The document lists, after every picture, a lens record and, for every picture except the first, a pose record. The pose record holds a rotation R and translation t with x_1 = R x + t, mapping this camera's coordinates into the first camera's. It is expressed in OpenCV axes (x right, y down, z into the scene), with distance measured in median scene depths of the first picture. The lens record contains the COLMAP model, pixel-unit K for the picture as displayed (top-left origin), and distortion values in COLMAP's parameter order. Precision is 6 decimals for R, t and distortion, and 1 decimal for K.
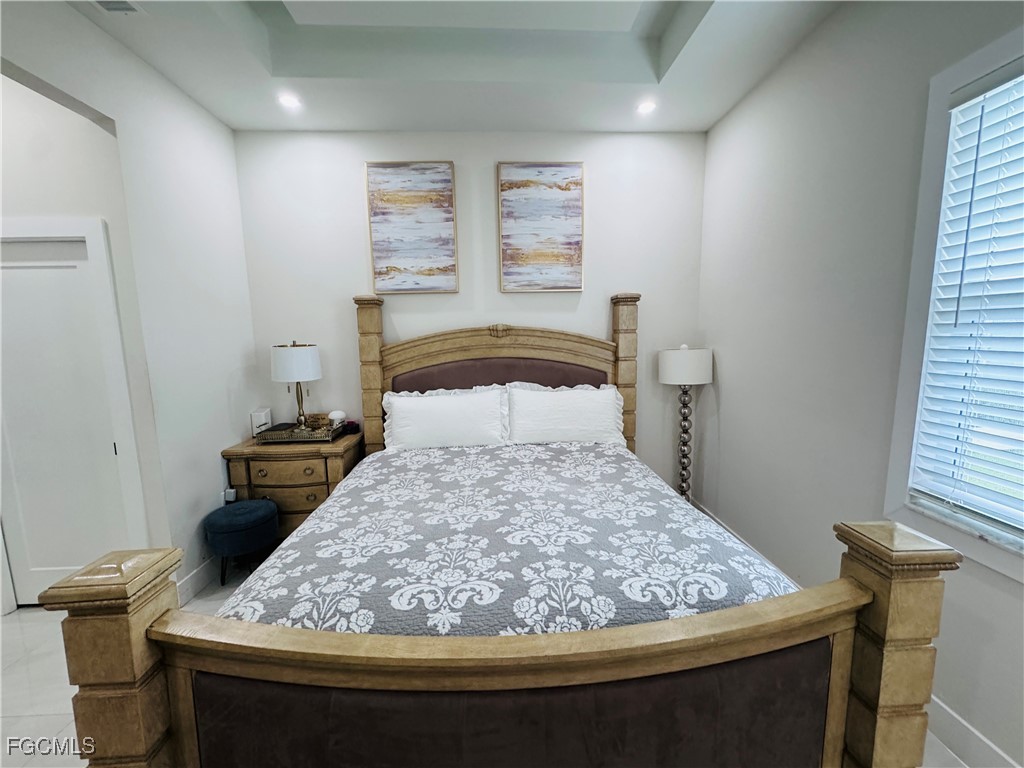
lens RADIAL K [[409.0, 0, 512.7], [0, 409.0, 385.2], [0, 0, 1]] dist [-0.003727, 0.000194]
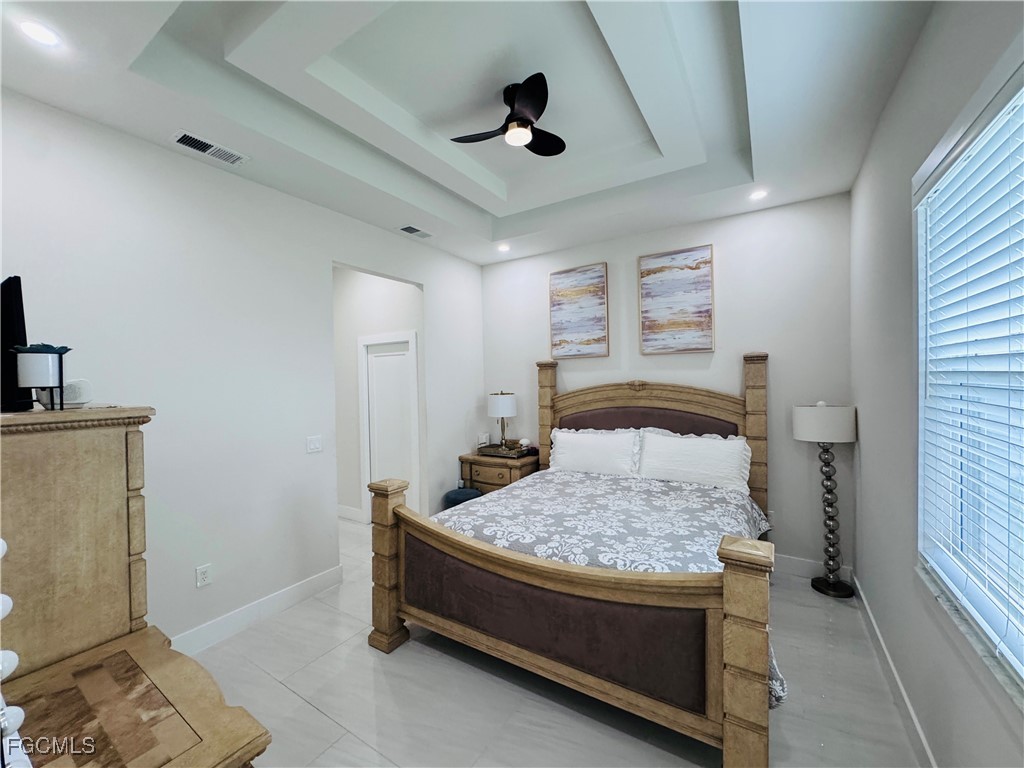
lens RADIAL K [[409.0, 0, 512.7], [0, 409.0, 385.2], [0, 0, 1]] dist [-0.003727, 0.000194]
pose [[0.819580, 0.010913, -0.572861, 0.382953], [-0.070223, 0.994194, -0.081528, -0.005297], [0.568645, 0.107047, 0.815588, -0.245399]]
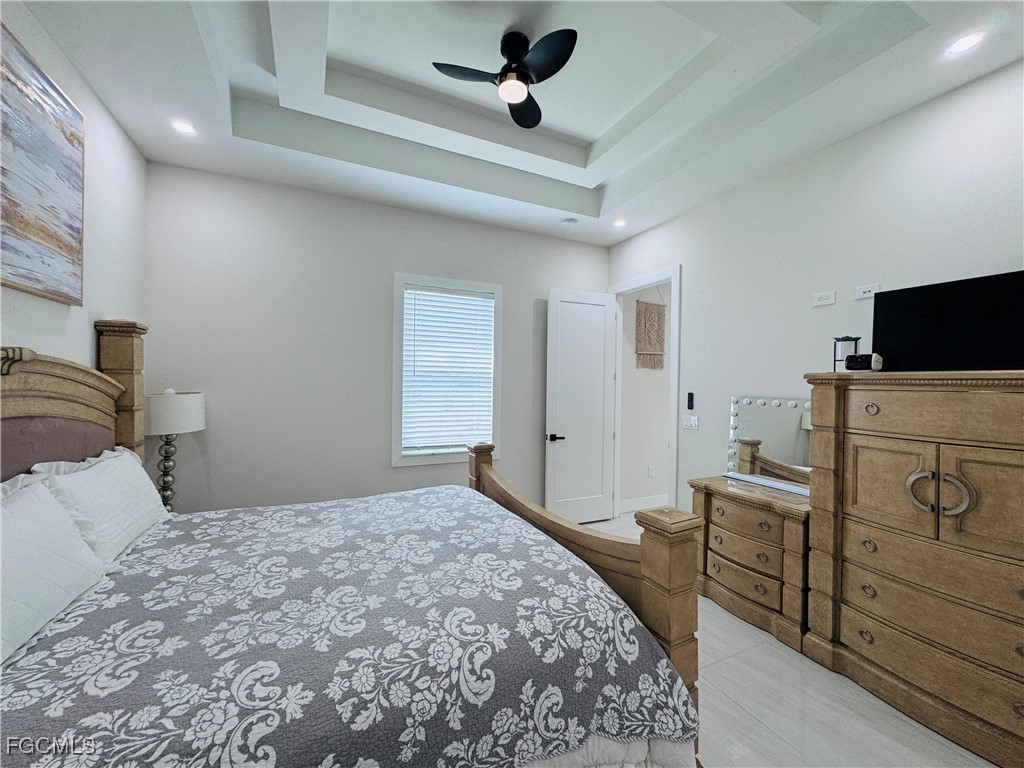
lens RADIAL K [[409.0, 0, 512.7], [0, 409.0, 385.2], [0, 0, 1]] dist [-0.003727, 0.000194]
pose [[-0.383145, 0.003087, 0.923683, -0.705336], [0.113780, 0.992536, 0.043879, -0.062540], [-0.916654, 0.121909, -0.380637, 0.670626]]
